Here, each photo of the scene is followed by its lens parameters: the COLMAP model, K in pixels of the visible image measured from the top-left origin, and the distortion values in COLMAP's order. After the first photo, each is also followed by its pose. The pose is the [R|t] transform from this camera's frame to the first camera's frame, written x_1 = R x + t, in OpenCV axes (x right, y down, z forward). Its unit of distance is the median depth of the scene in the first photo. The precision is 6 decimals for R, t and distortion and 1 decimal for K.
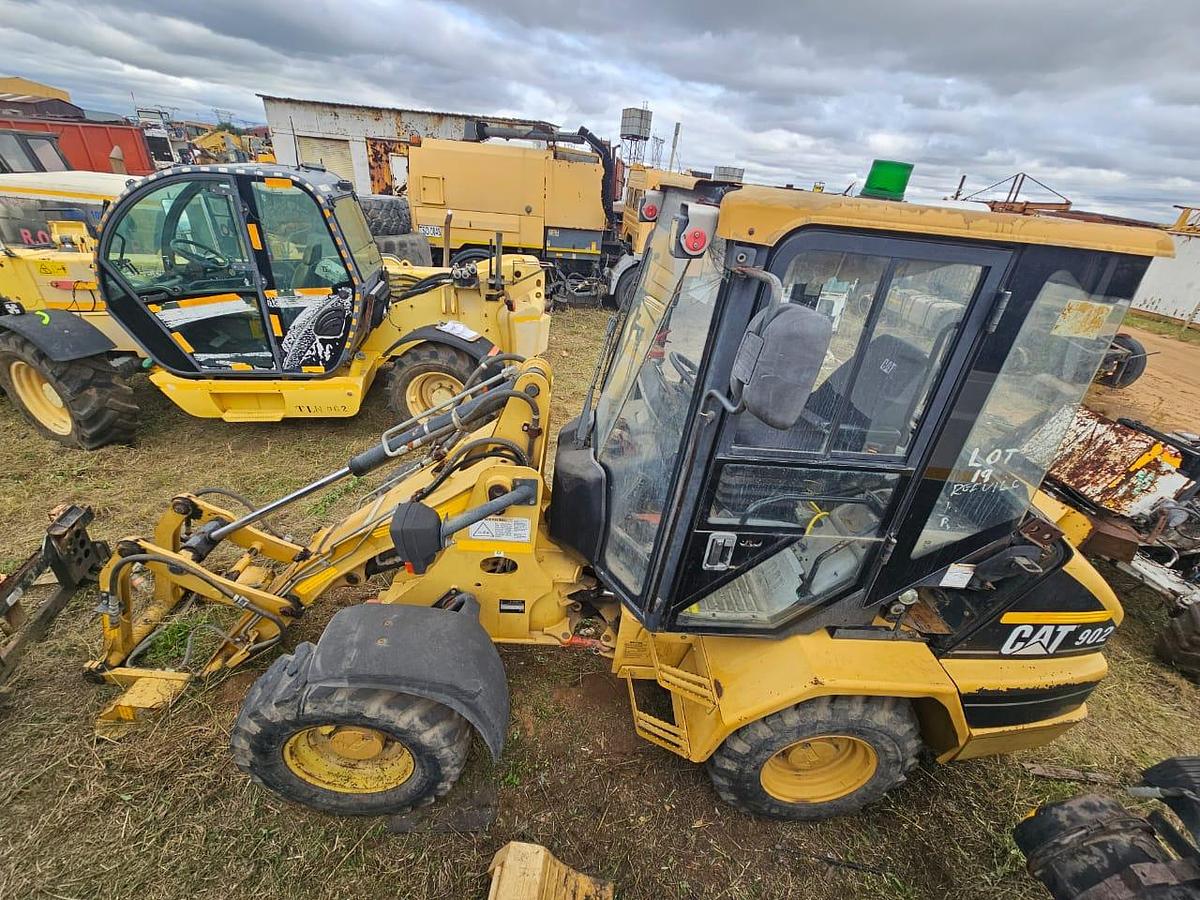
lens RADIAL K [[488.4, 0, 602.3], [0, 488.4, 452.2], [0, 0, 1]] dist [0.001103, -0.000270]
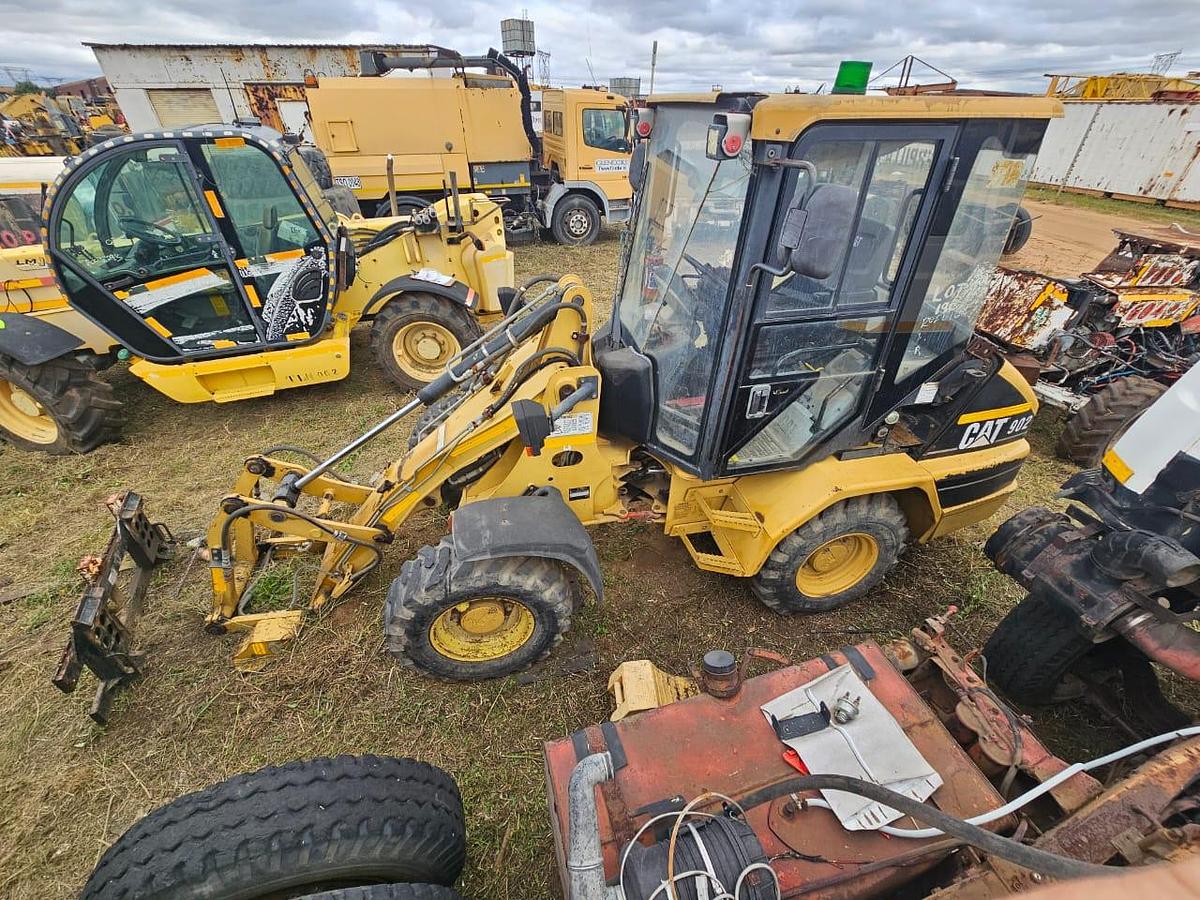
lens RADIAL K [[488.4, 0, 602.2], [0, 488.4, 451.4], [0, 0, 1]] dist [0.001103, -0.000270]
pose [[0.978808, -0.178105, 0.101066, -0.158628], [0.165368, 0.978545, 0.122893, 0.053676], [-0.120786, -0.103576, 0.987260, -0.116659]]
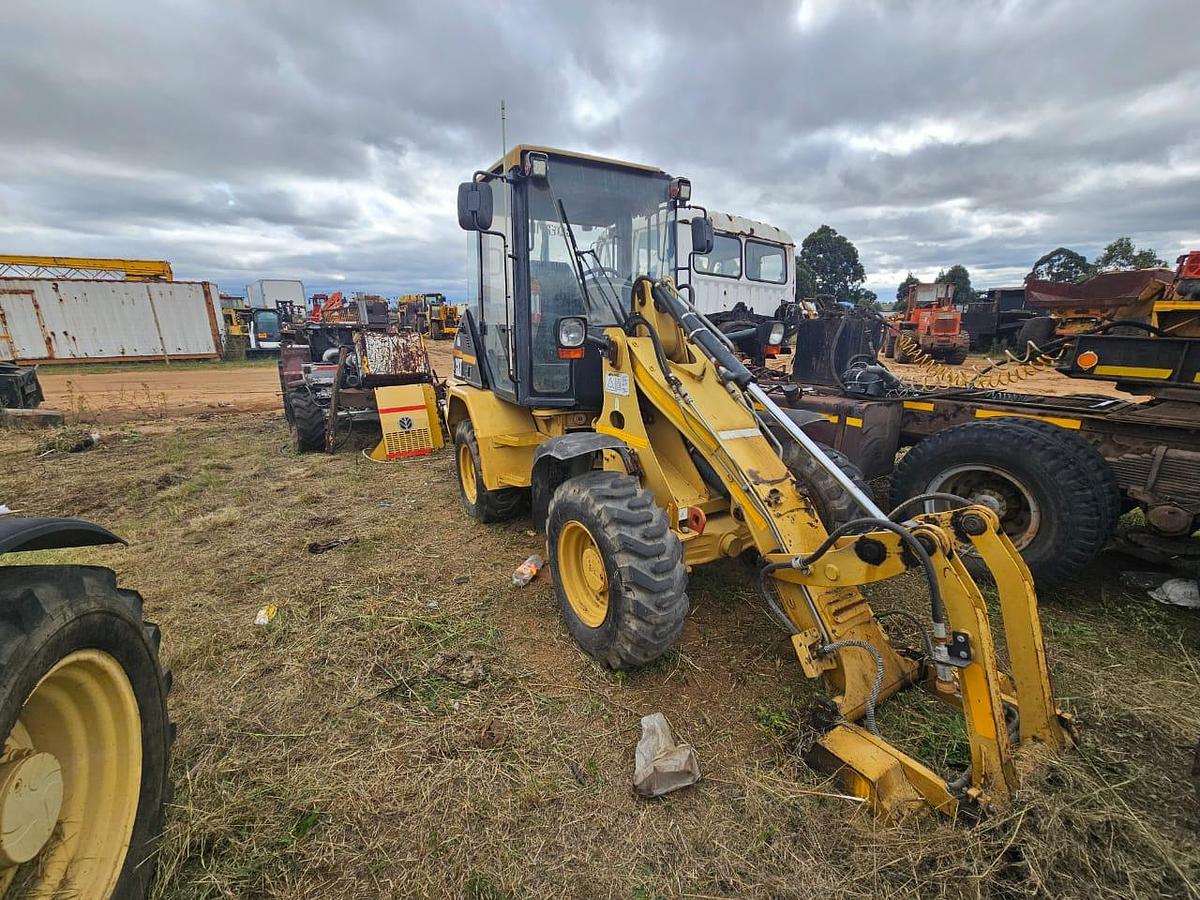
lens RADIAL K [[488.4, 0, 604.0], [0, 488.4, 449.9], [0, 0, 1]] dist [0.001103, -0.000270]
pose [[-0.476873, -0.317650, 0.819567, -0.852378], [0.392228, 0.757531, 0.521827, -0.360221], [-0.786606, 0.570302, -0.236656, 1.057897]]
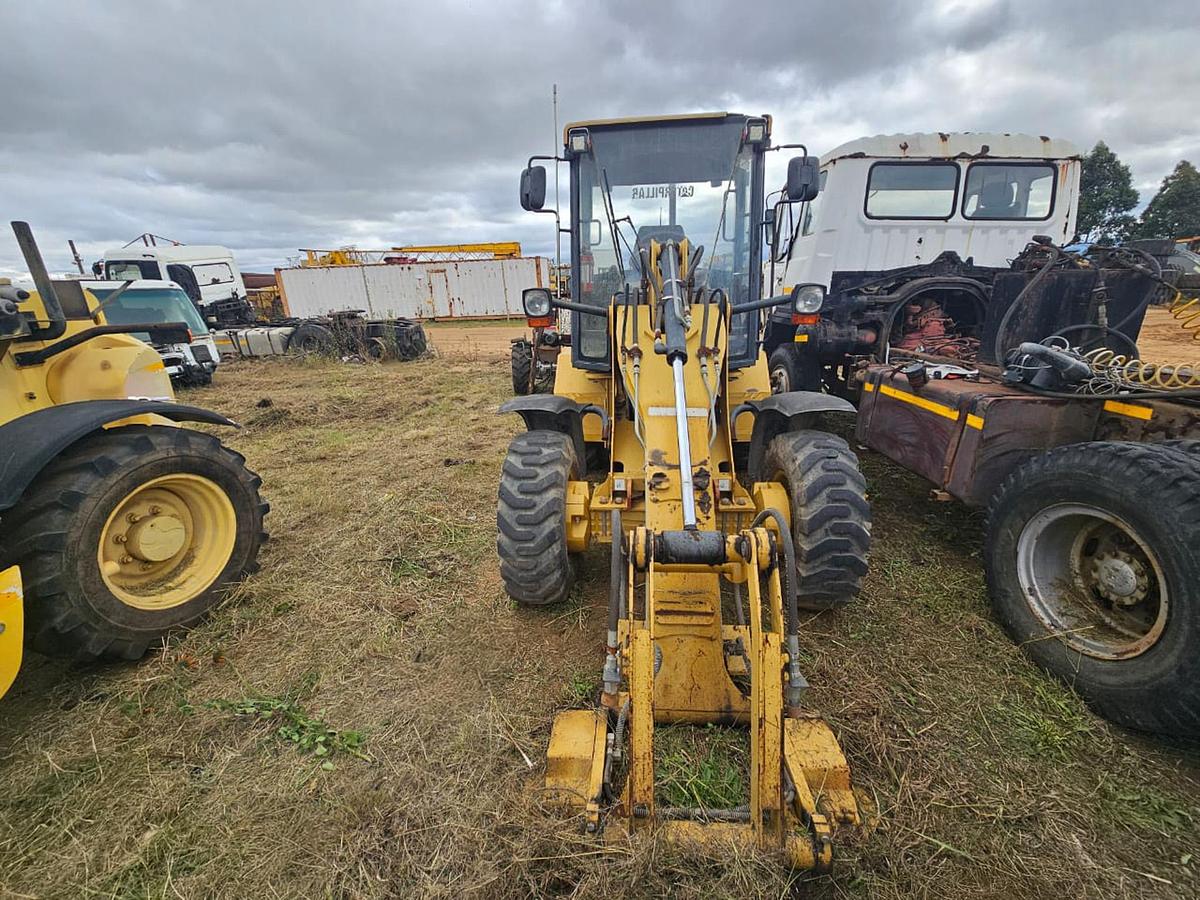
lens RADIAL K [[488.4, 0, 604.0], [0, 488.4, 450.0], [0, 0, 1]] dist [0.001103, -0.000270]
pose [[0.099572, -0.412944, 0.905297, -0.993167], [0.526106, 0.794091, 0.304353, -0.133067], [-0.844569, 0.445978, 0.296322, 0.612664]]
